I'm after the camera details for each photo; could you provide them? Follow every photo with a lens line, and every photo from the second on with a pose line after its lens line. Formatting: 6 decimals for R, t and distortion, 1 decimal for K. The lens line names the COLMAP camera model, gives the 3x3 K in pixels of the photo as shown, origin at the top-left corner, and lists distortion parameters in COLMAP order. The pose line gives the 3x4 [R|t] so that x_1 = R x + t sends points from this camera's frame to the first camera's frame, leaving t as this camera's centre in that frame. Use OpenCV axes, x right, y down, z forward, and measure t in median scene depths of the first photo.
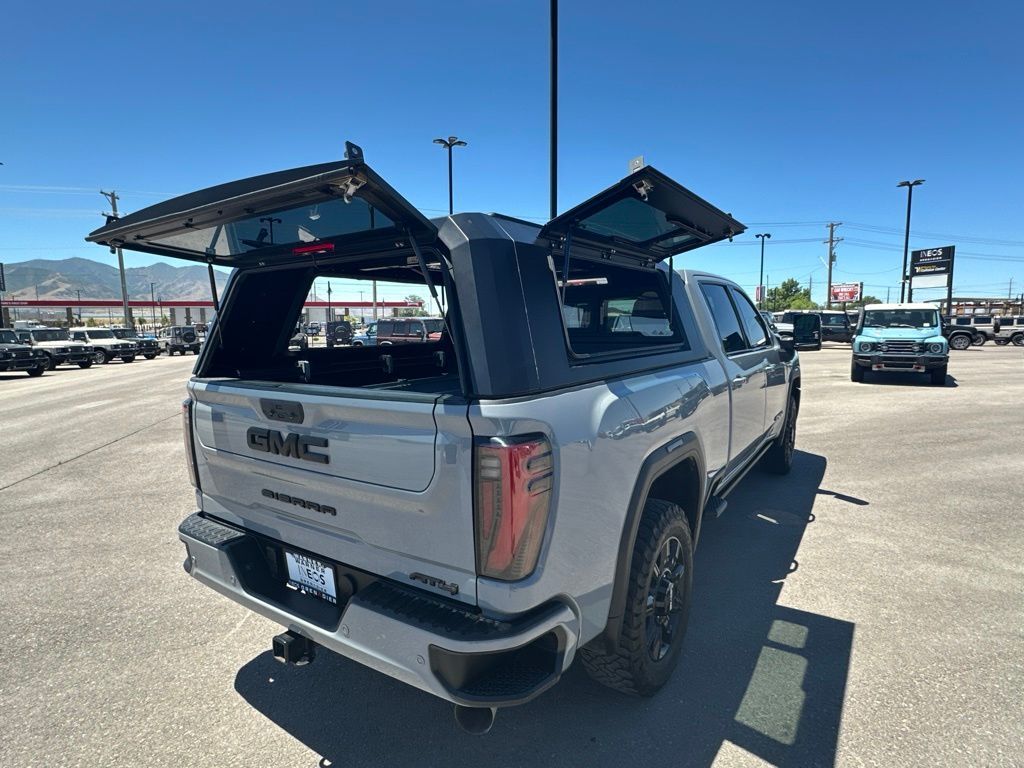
lens RADIAL K [[546.6, 0, 512.0], [0, 546.6, 384.0], [0, 0, 1]] dist [-0.004743, 0.000770]
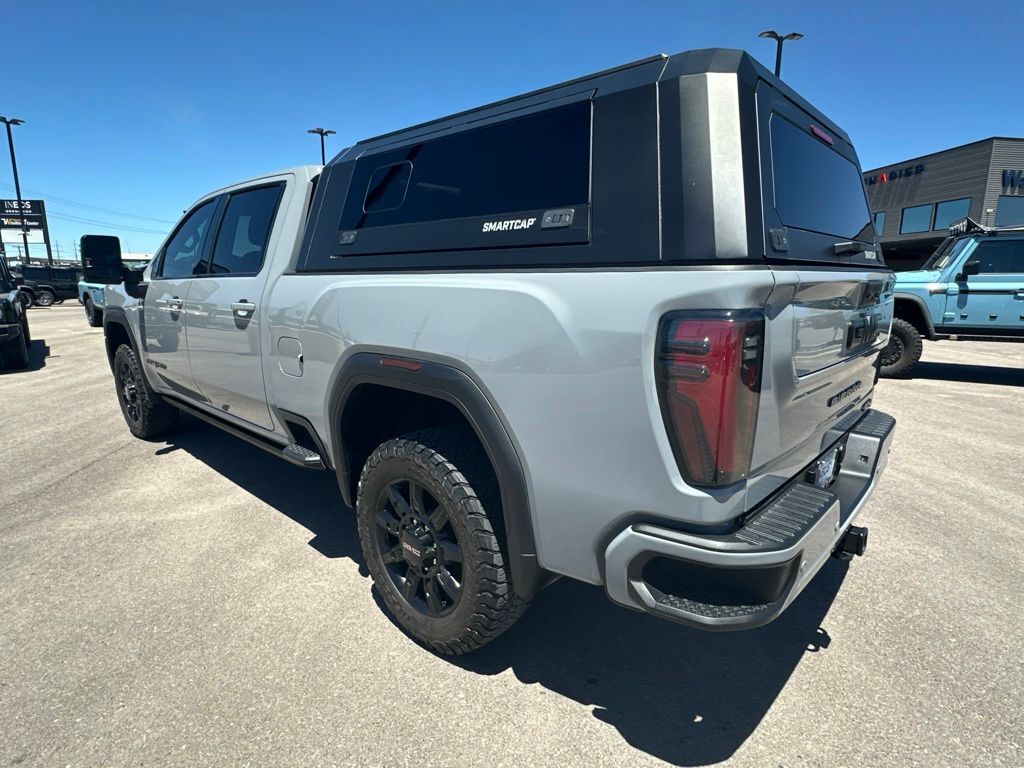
lens RADIAL K [[546.6, 0, 512.0], [0, 546.6, 384.0], [0, 0, 1]] dist [-0.004743, 0.000770]
pose [[0.147542, -0.172610, 0.973877, -0.400019], [0.105643, 0.981771, 0.158004, -0.002657], [-0.983398, 0.079571, 0.163087, 0.404840]]
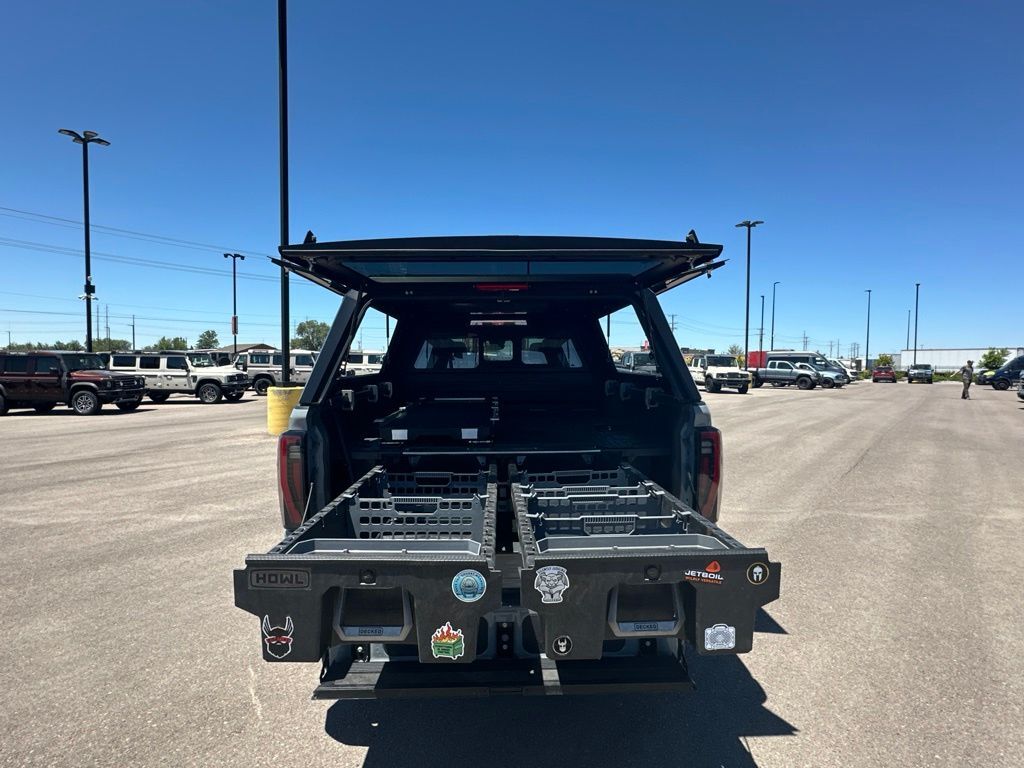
lens RADIAL K [[546.6, 0, 512.0], [0, 546.6, 384.0], [0, 0, 1]] dist [-0.004743, 0.000770]
pose [[0.810140, -0.013971, 0.586070, -0.295655], [0.056252, 0.996956, -0.053993, 0.006863], [-0.583532, 0.076709, 0.808459, 0.018514]]
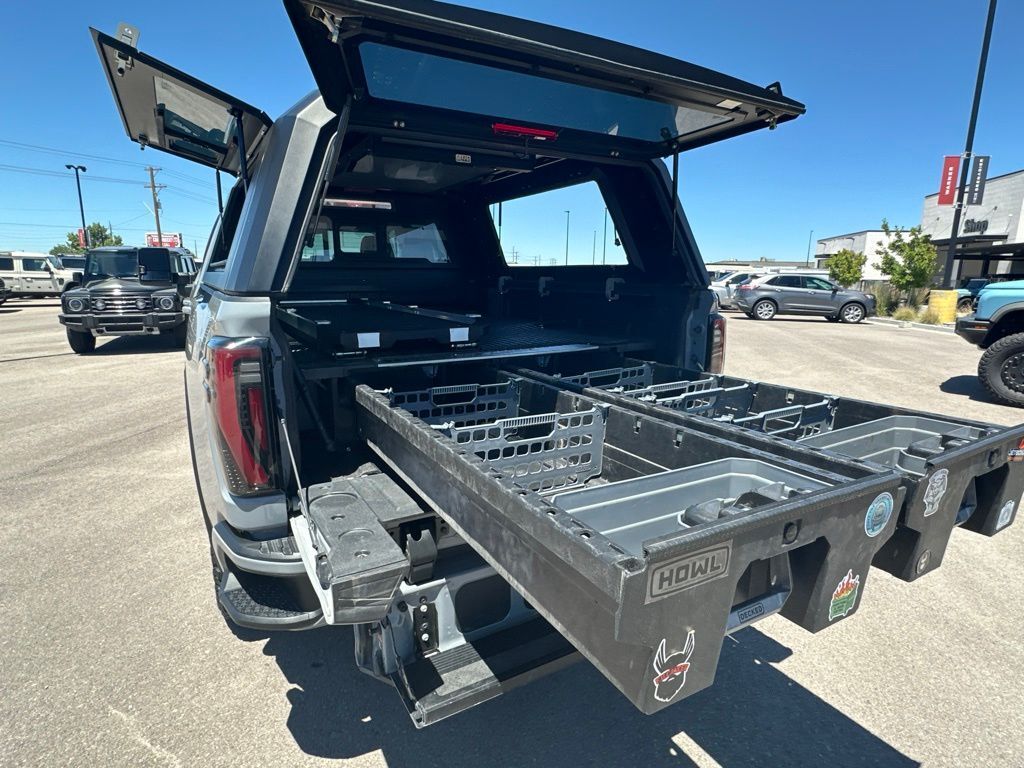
lens RADIAL K [[546.6, 0, 512.0], [0, 546.6, 384.0], [0, 0, 1]] dist [-0.004743, 0.000770]
pose [[0.437089, -0.162521, 0.884613, -0.344624], [0.086801, 0.986570, 0.138364, 0.007190], [-0.895220, 0.016308, 0.445326, 0.184418]]
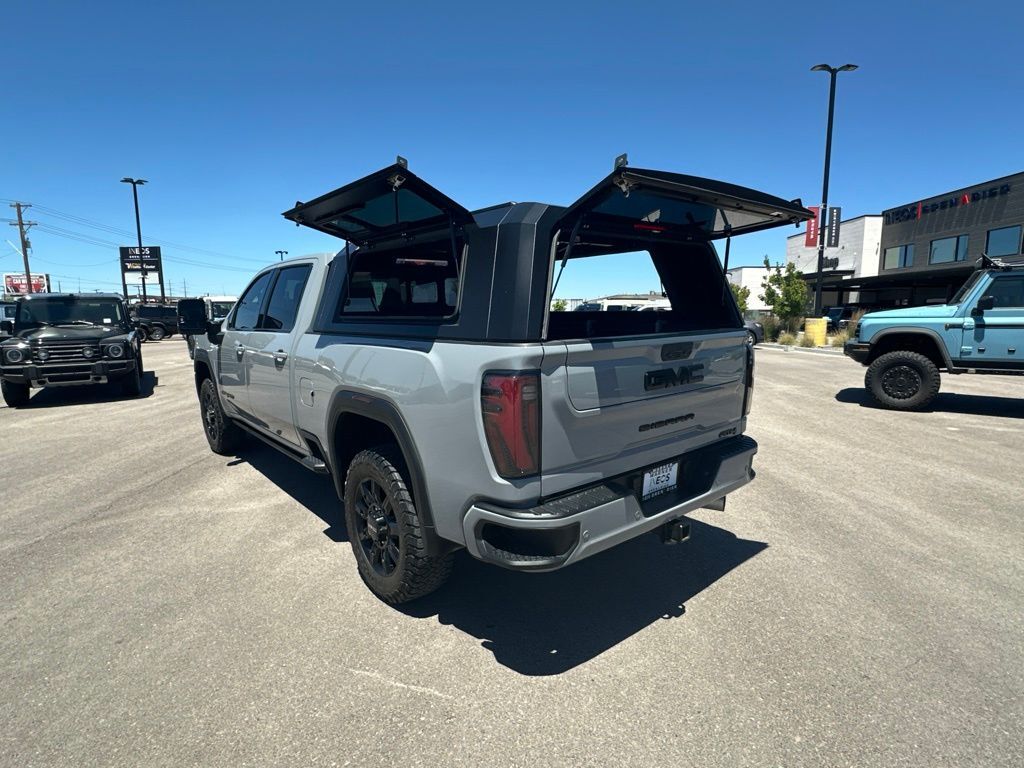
lens RADIAL K [[546.6, 0, 512.0], [0, 546.6, 384.0], [0, 0, 1]] dist [-0.004743, 0.000770]
pose [[0.273280, -0.121043, 0.954289, -0.497141], [0.115104, 0.989038, 0.092488, -0.011086], [-0.955023, 0.084567, 0.284217, 0.280222]]
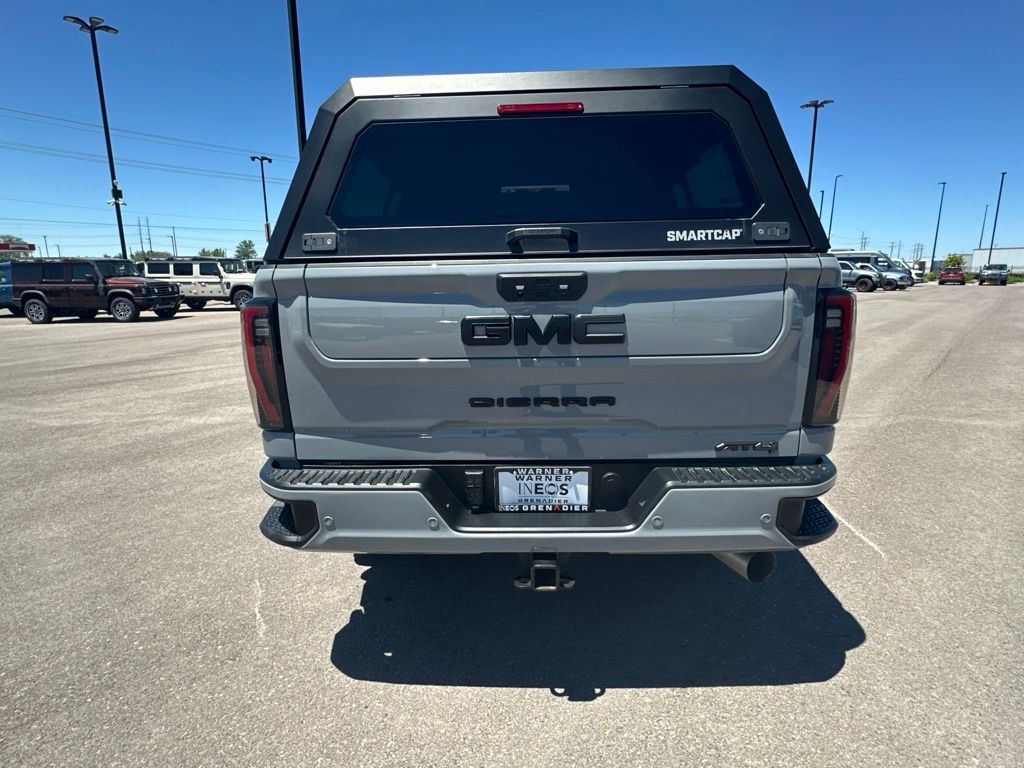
lens RADIAL K [[545.6, 0, 512.0], [0, 545.6, 384.0], [0, 0, 1]] dist [-0.002871, -0.000767]
pose [[0.847285, -0.109754, 0.519676, -0.245493], [0.062629, 0.992236, 0.107446, 0.027963], [-0.527434, -0.058490, 0.847580, 0.094234]]
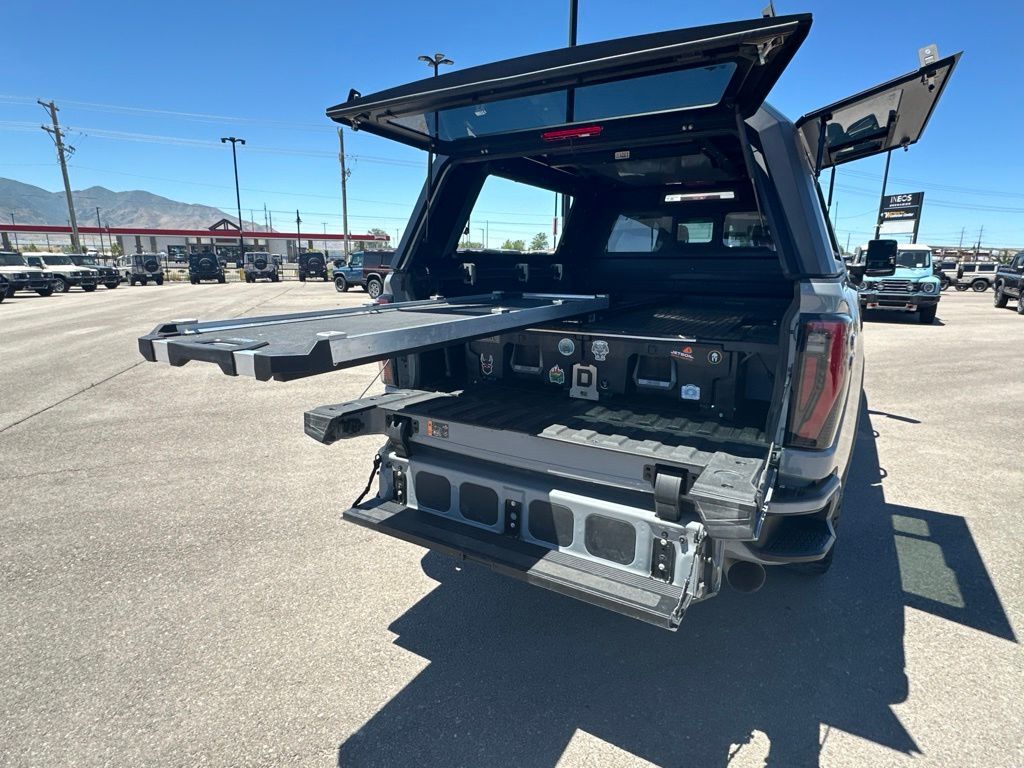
lens RADIAL K [[546.6, 0, 512.0], [0, 546.6, 384.0], [0, 0, 1]] dist [-0.004743, 0.000770]
pose [[0.997793, 0.007515, 0.065971, -0.152574], [-0.014688, 0.993941, 0.108930, 0.027376], [-0.064752, -0.109658, 0.991858, -0.003805]]
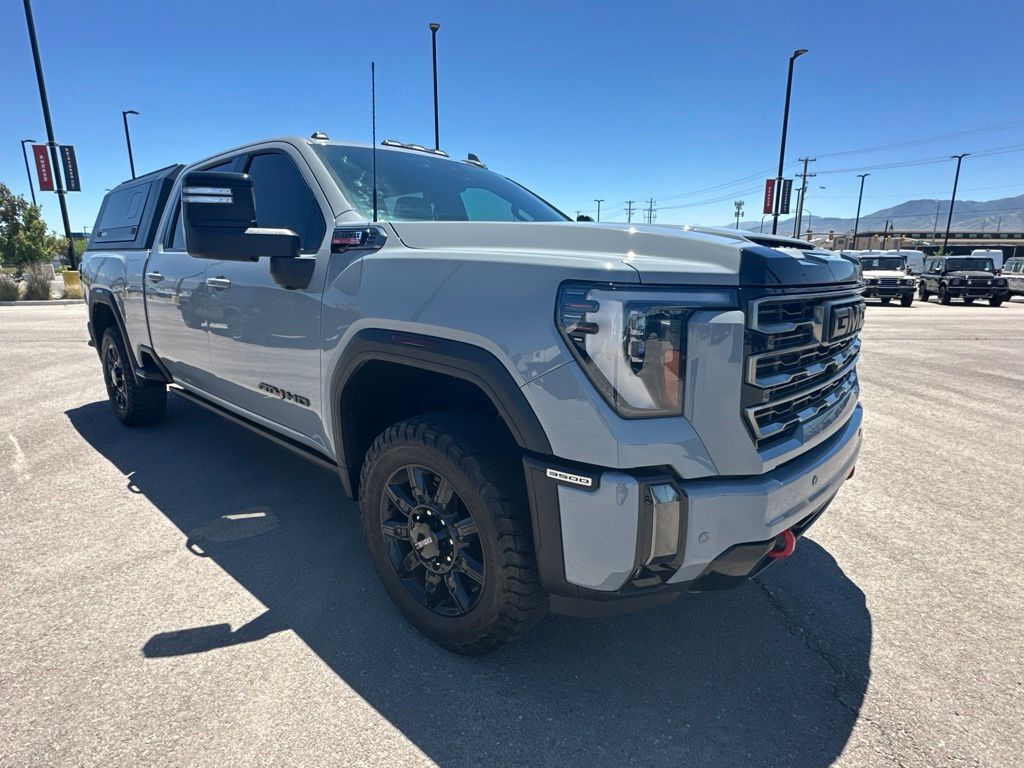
lens RADIAL K [[545.6, 0, 512.0], [0, 545.6, 384.0], [0, 0, 1]] dist [-0.002871, -0.000767]
pose [[-0.141050, 0.231080, -0.962656, 0.655794], [-0.115972, 0.961826, 0.247873, -0.068150], [0.983186, 0.146604, -0.108867, 0.881269]]
